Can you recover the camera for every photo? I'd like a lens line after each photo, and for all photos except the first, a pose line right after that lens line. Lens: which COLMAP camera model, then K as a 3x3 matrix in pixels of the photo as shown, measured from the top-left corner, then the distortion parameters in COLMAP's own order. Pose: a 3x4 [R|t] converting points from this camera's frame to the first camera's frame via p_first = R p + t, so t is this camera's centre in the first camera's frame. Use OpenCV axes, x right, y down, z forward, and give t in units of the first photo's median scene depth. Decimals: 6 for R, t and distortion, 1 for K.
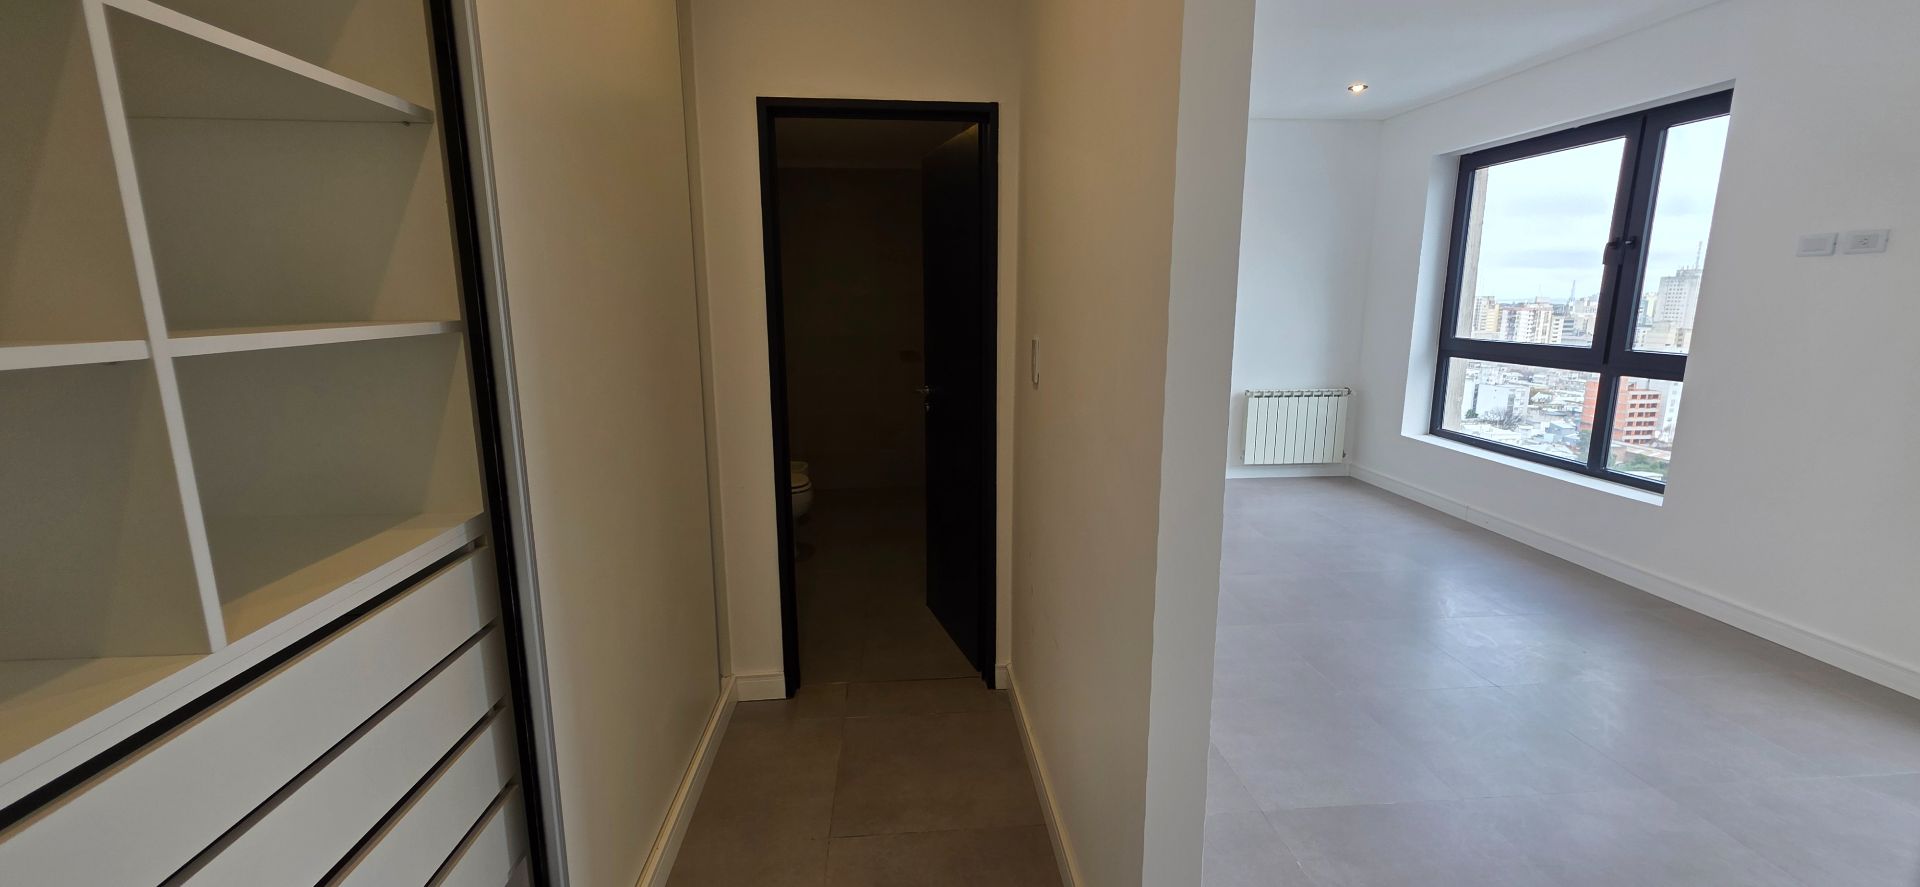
lens RADIAL K [[770.8, 0, 957.5], [0, 770.8, 444.8], [0, 0, 1]] dist [-0.001165, 0.000879]
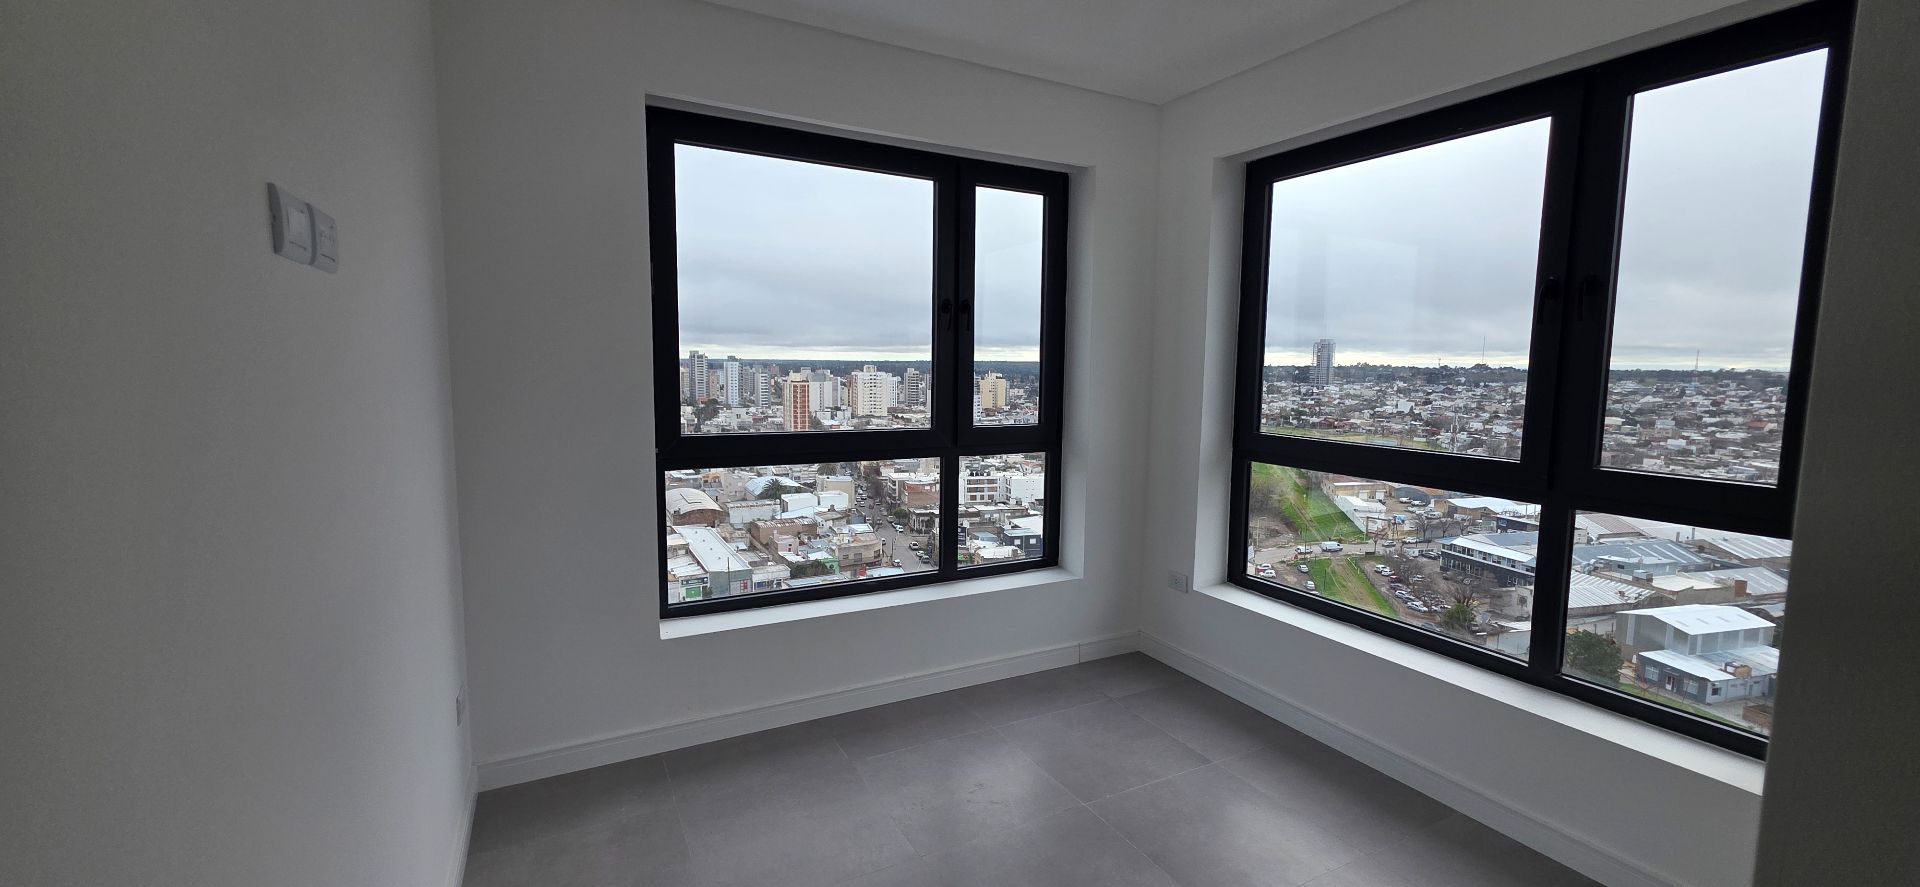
lens RADIAL K [[770.8, 0, 954.3], [0, 770.8, 437.7], [0, 0, 1]] dist [-0.001165, 0.000879]
pose [[0.916367, 0.001493, 0.400337, 0.156438], [0.038435, 0.995046, -0.091687, -0.087572], [-0.398490, 0.099405, 0.911770, 0.520172]]
